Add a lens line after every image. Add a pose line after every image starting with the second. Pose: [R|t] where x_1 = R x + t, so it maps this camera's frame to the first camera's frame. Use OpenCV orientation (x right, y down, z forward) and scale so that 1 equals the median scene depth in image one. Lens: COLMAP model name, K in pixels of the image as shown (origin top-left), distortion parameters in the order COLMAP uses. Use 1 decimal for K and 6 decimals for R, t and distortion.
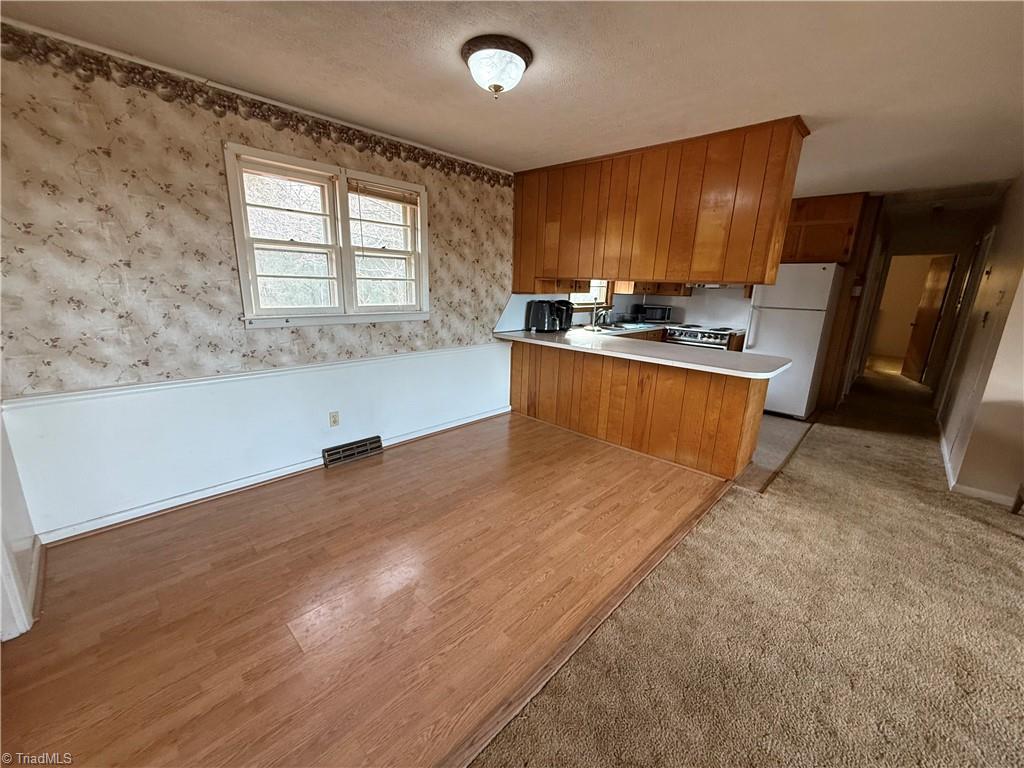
lens RADIAL K [[407.8, 0, 509.8], [0, 407.8, 384.8], [0, 0, 1]] dist [-0.000682, -0.000178]
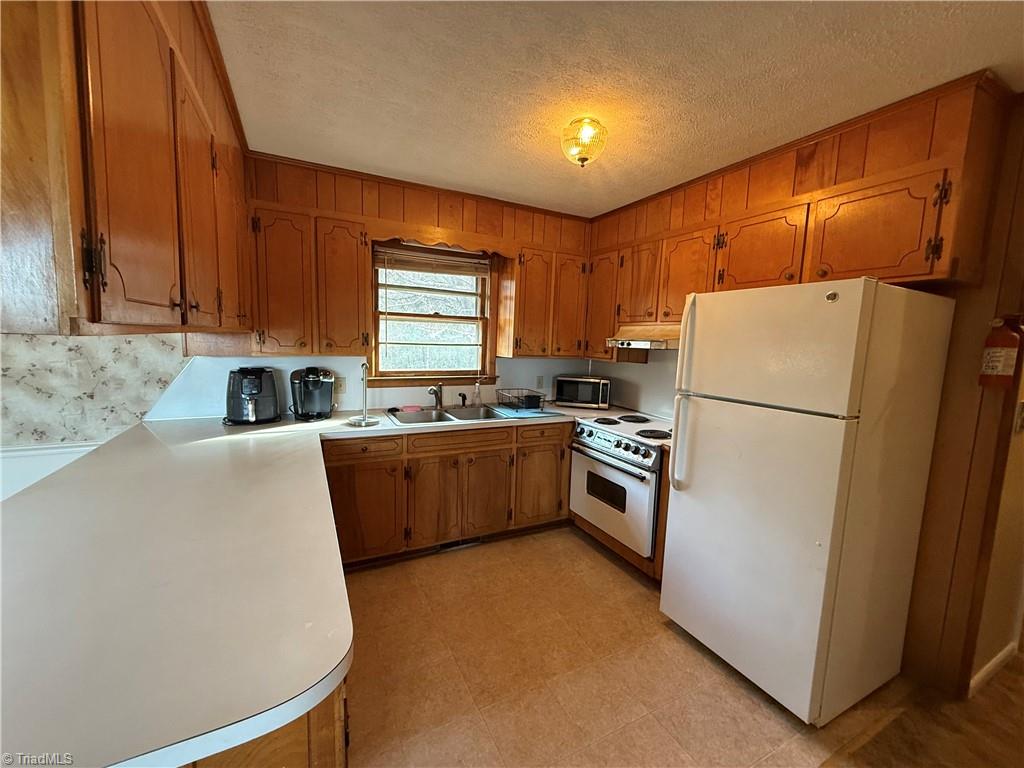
lens RADIAL K [[407.8, 0, 509.8], [0, 407.8, 384.8], [0, 0, 1]] dist [-0.000682, -0.000178]
pose [[0.945296, 0.036763, -0.324137, 0.813119], [-0.082747, 0.988154, -0.129245, -0.186438], [0.315546, 0.148996, 0.937140, 0.782395]]
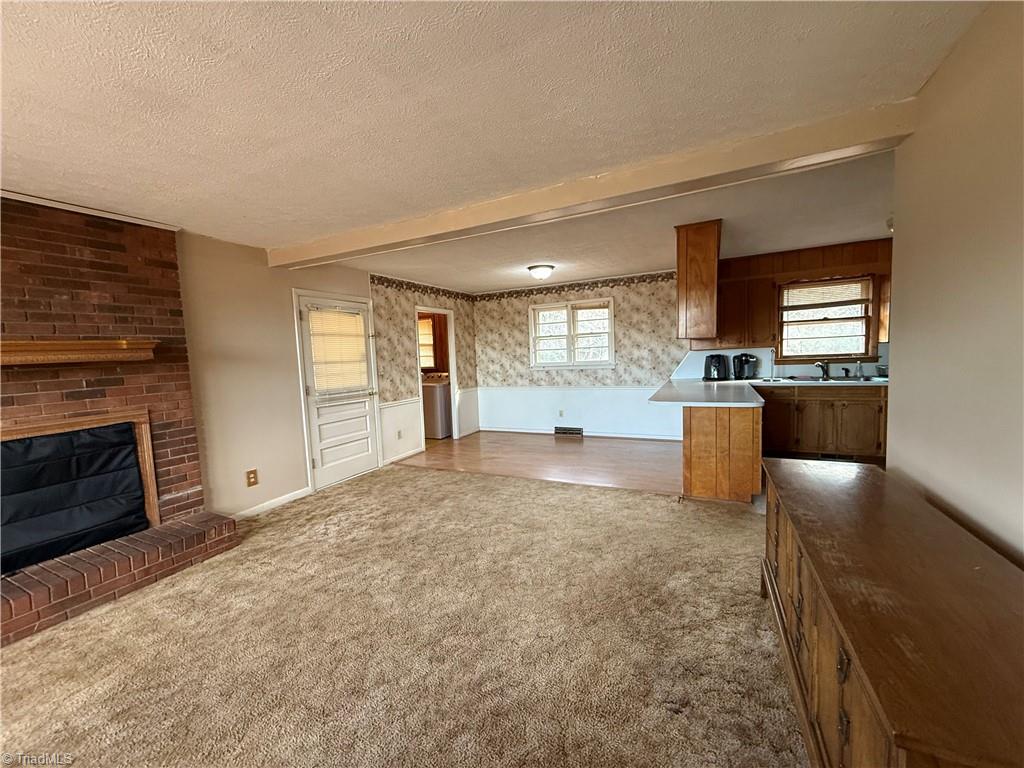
lens RADIAL K [[407.8, 0, 509.8], [0, 407.8, 384.8], [0, 0, 1]] dist [-0.000682, -0.000178]
pose [[0.300014, 0.032556, -0.953379, 1.444538], [-0.178922, 0.983601, -0.022716, 0.030587], [0.937005, 0.177396, 0.300919, 0.078634]]
